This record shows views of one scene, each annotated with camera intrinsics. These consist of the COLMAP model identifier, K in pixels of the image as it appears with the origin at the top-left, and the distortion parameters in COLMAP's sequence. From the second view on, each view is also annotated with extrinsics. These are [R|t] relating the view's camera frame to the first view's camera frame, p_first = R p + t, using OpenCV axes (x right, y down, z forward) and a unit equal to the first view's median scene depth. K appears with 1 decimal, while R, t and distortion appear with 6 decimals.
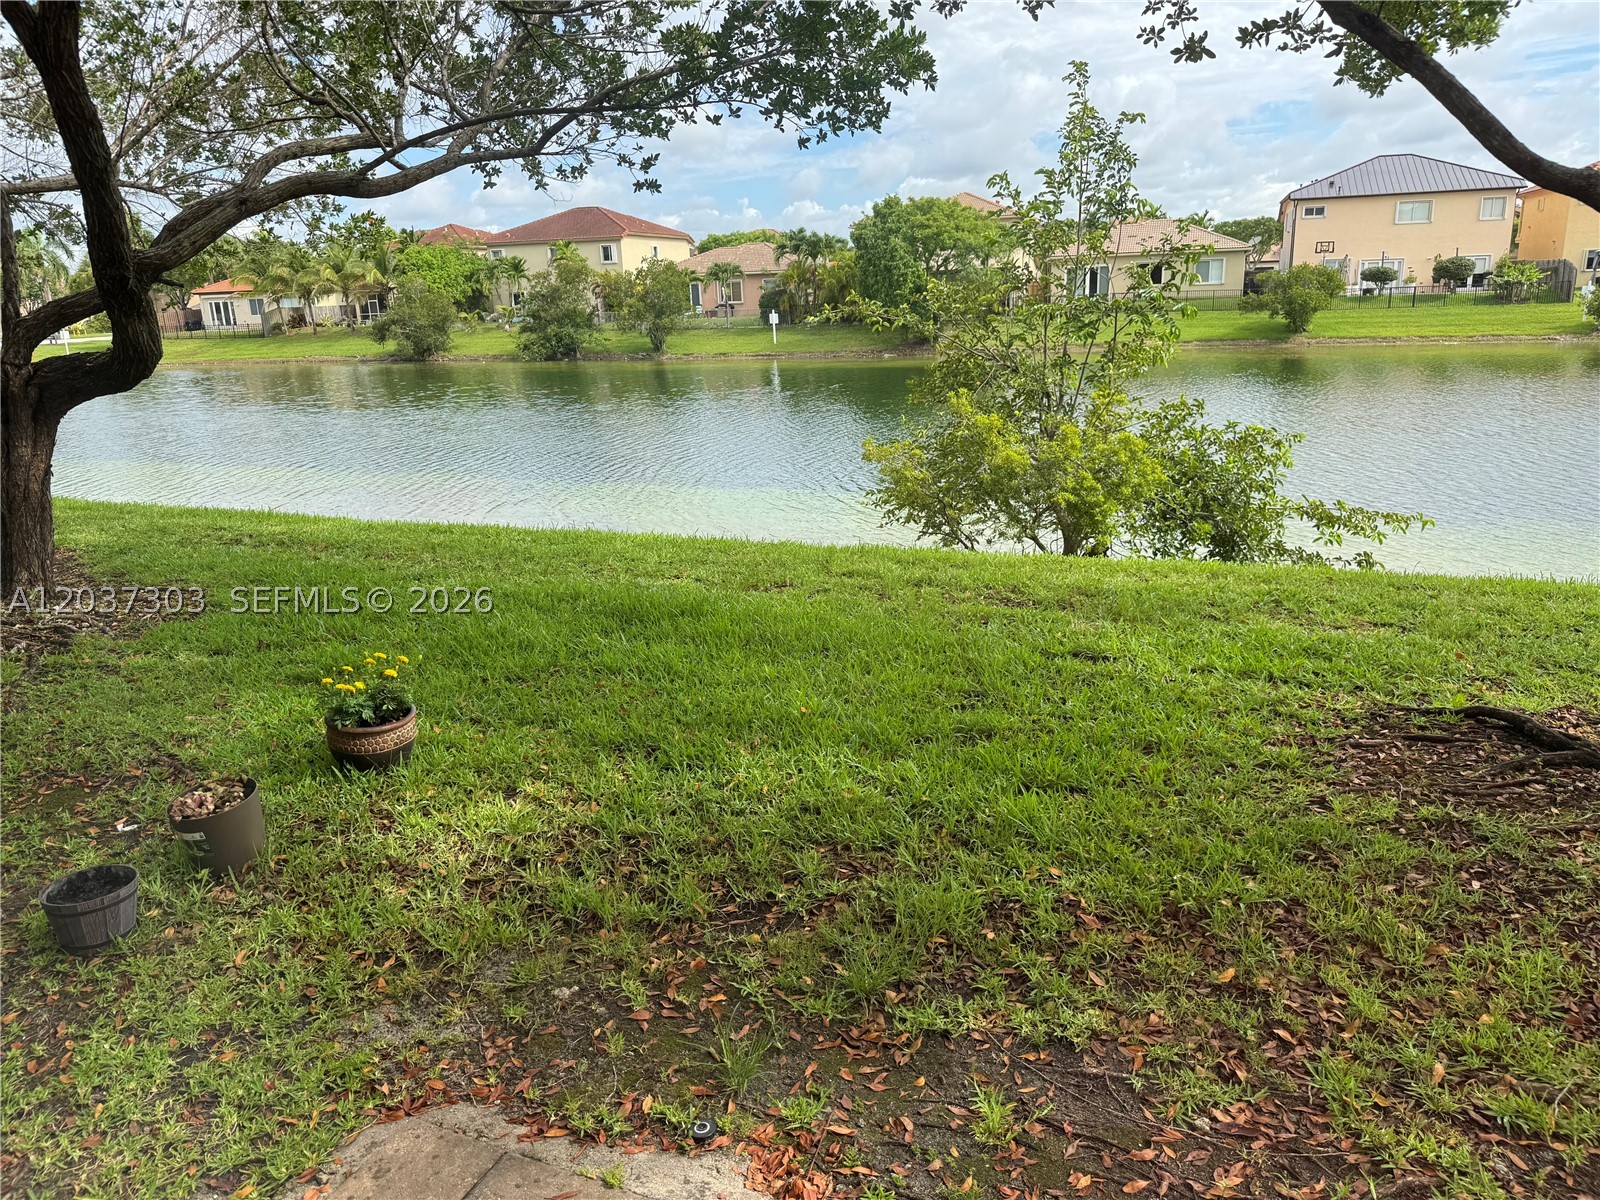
lens RADIAL K [[1132.0, 0, 824.9], [0, 1132.0, 608.4], [0, 0, 1]] dist [0.008440, -0.020381]
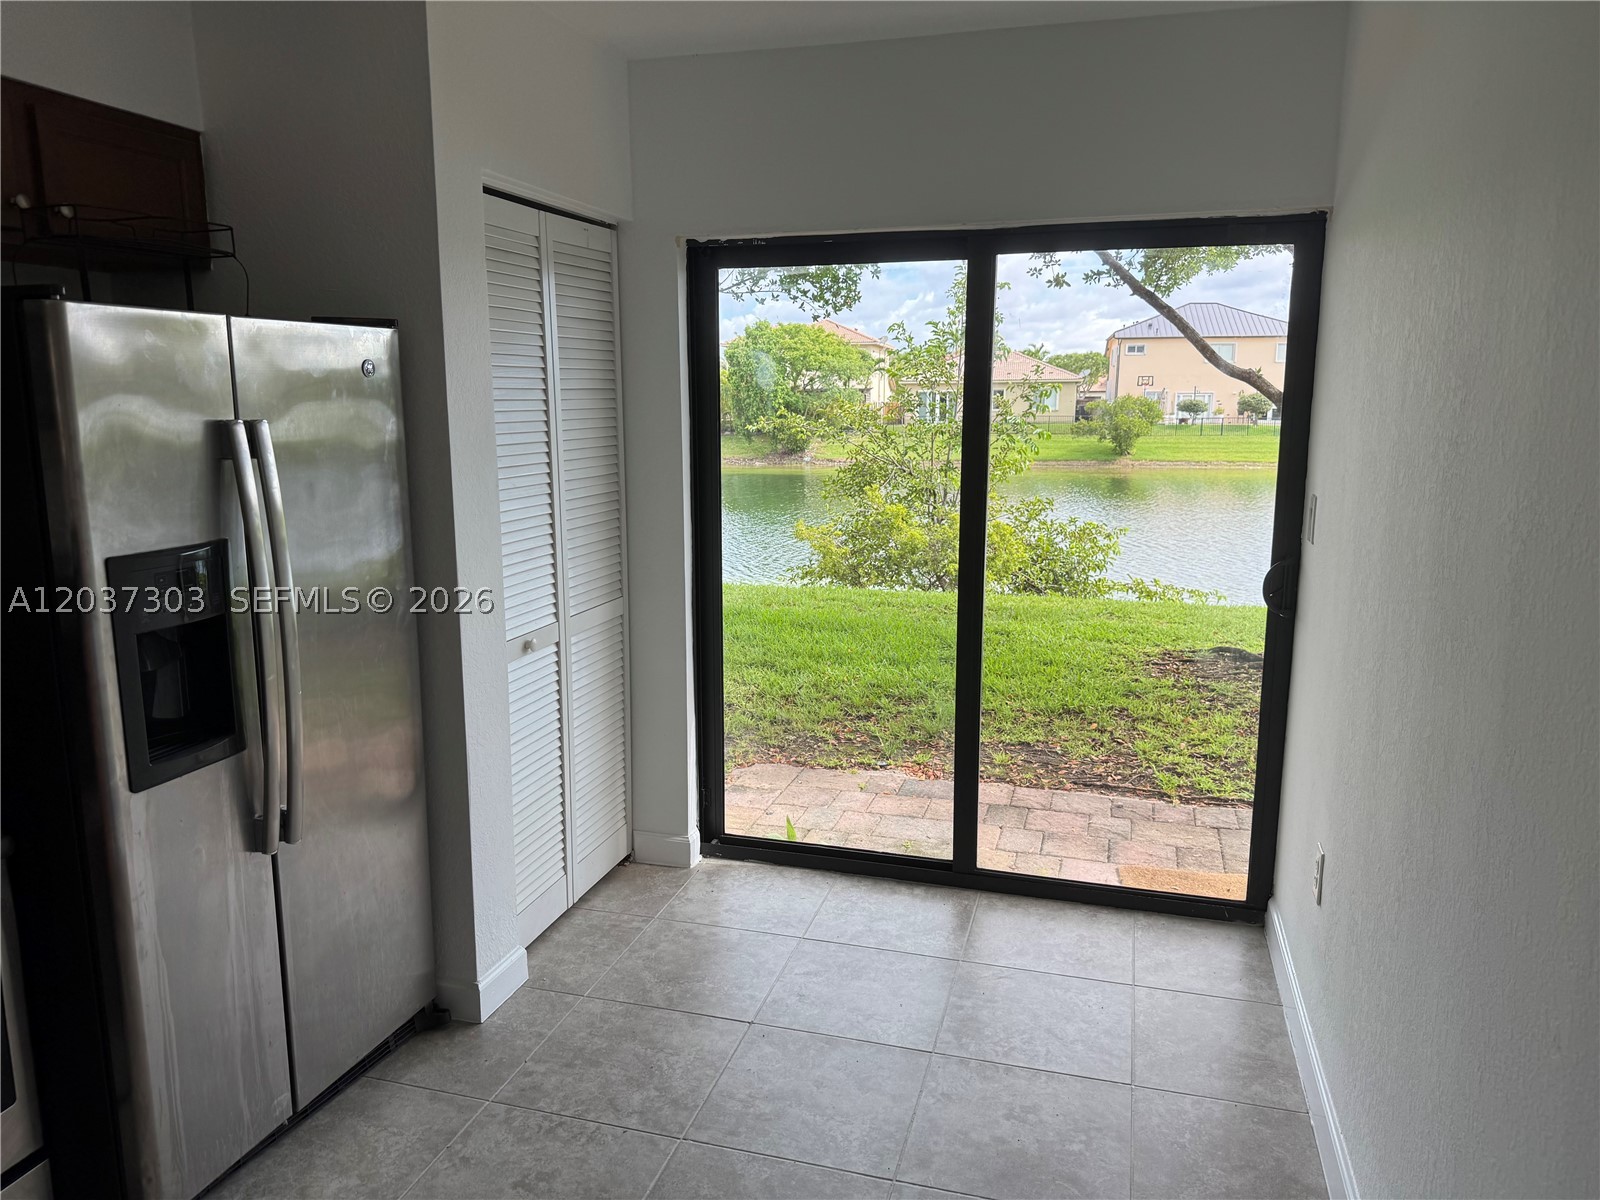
lens RADIAL K [[1132.0, 0, 793.6], [0, 1132.0, 610.6], [0, 0, 1]] dist [0.008440, -0.020381]
pose [[0.994083, 0.016380, 0.107377, -0.041453], [-0.006355, 0.995642, -0.093042, 0.027557], [-0.108433, 0.091809, 0.989855, -0.101282]]
